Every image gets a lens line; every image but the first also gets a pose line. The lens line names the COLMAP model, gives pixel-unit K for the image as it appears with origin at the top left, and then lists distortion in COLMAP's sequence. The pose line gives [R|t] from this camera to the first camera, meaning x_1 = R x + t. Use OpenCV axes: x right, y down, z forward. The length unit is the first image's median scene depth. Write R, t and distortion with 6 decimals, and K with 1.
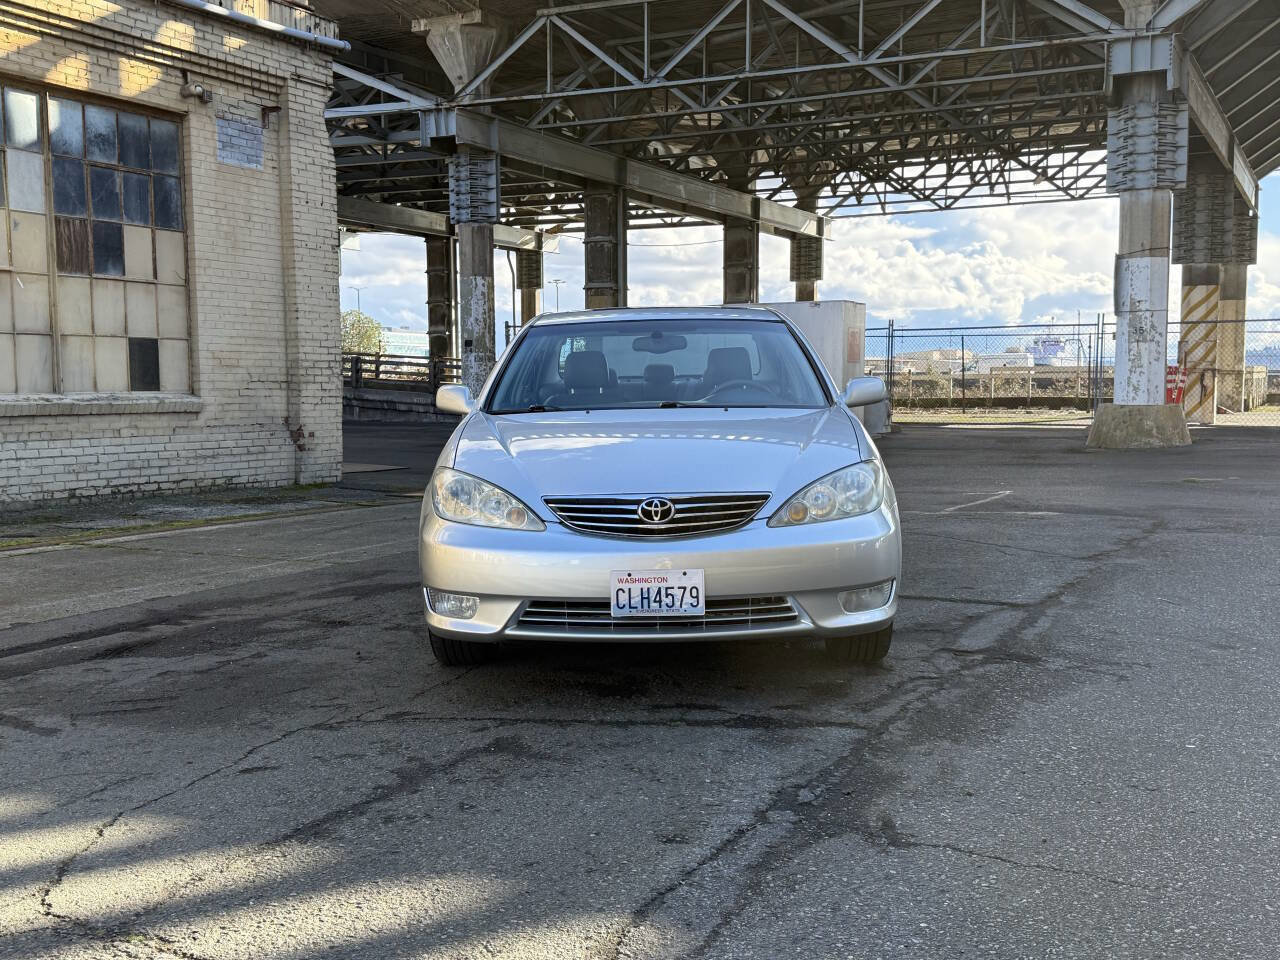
lens RADIAL K [[1301.9, 0, 639.3], [0, 1301.9, 490.6], [0, 0, 1]] dist [0.189800, -0.406255]
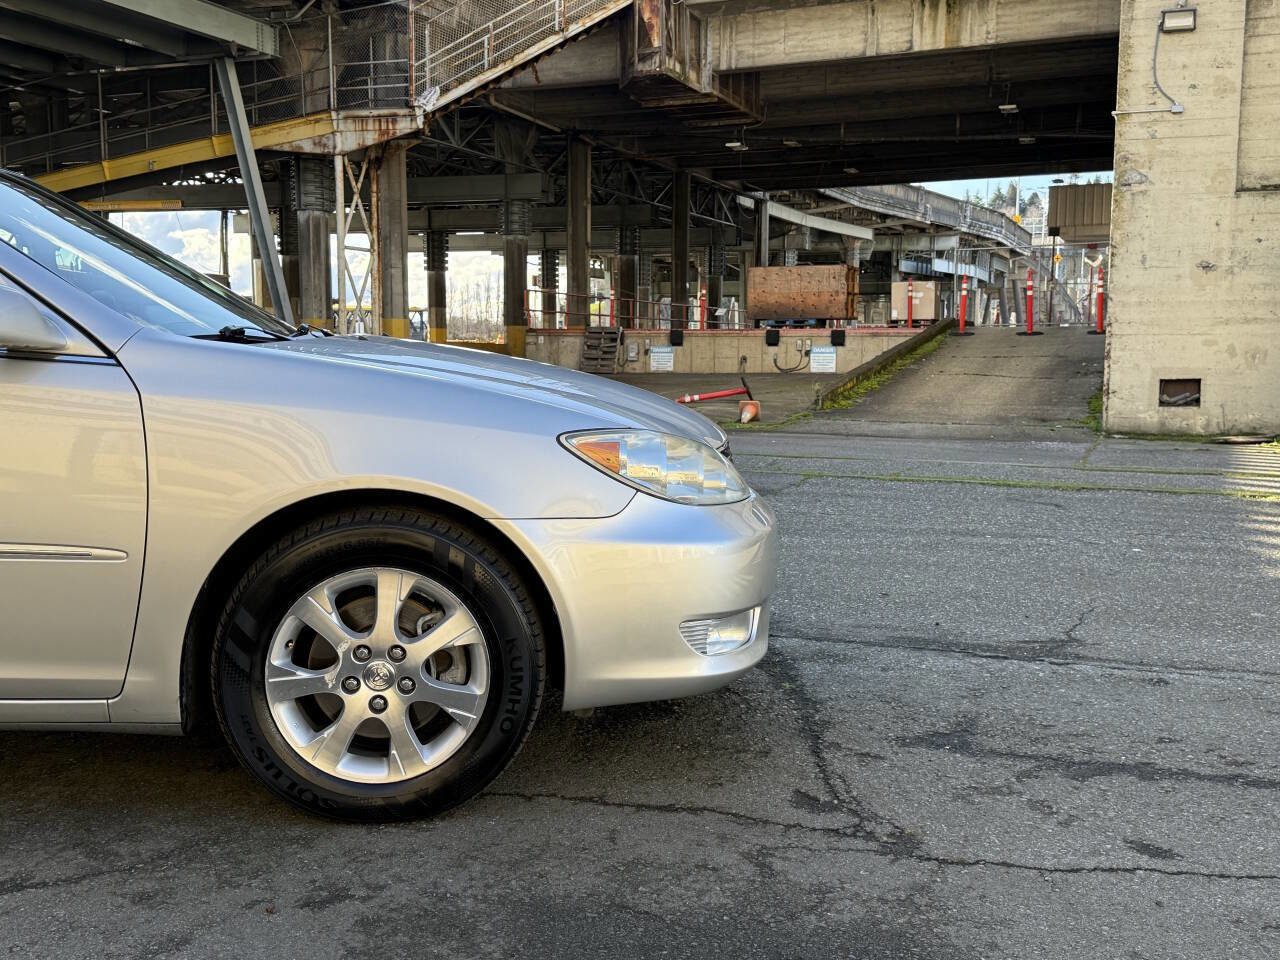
lens RADIAL K [[1299.6, 0, 642.6], [0, 1299.6, 482.6], [0, 0, 1]] dist [0.199759, -0.434094]
pose [[-0.112558, -0.106932, 0.987875, -0.254984], [0.078904, 0.990091, 0.116162, -0.021147], [-0.990507, 0.091022, -0.103005, 0.366611]]
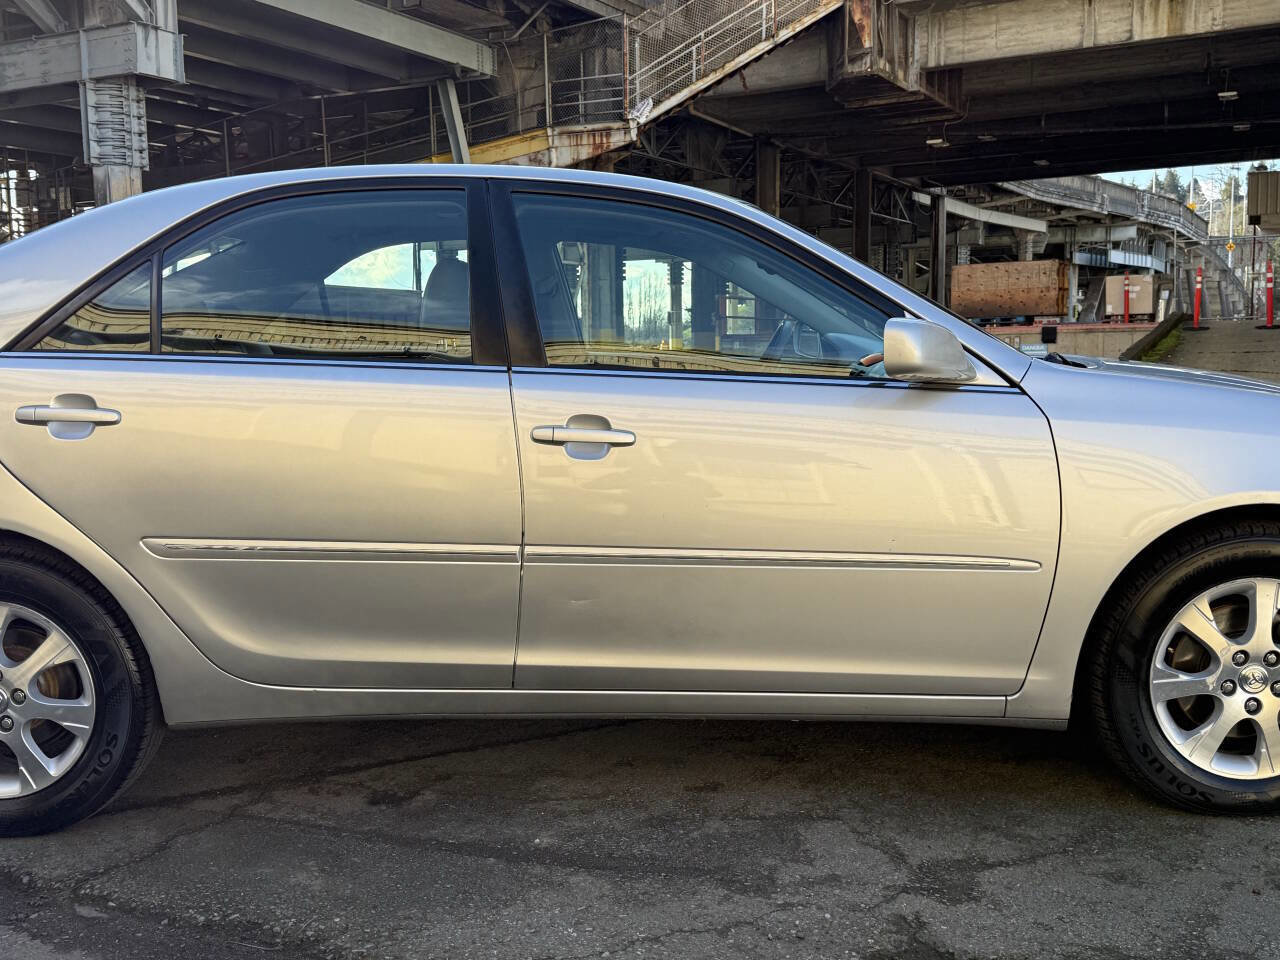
lens RADIAL K [[1303.7, 0, 646.2], [0, 1303.7, 485.8], [0, 0, 1]] dist [0.182673, -0.387948]
pose [[-0.011219, -0.106753, 0.994222, -0.265634], [0.100123, 0.989168, 0.107340, -0.035743], [-0.994912, 0.100749, -0.000409, 0.481570]]
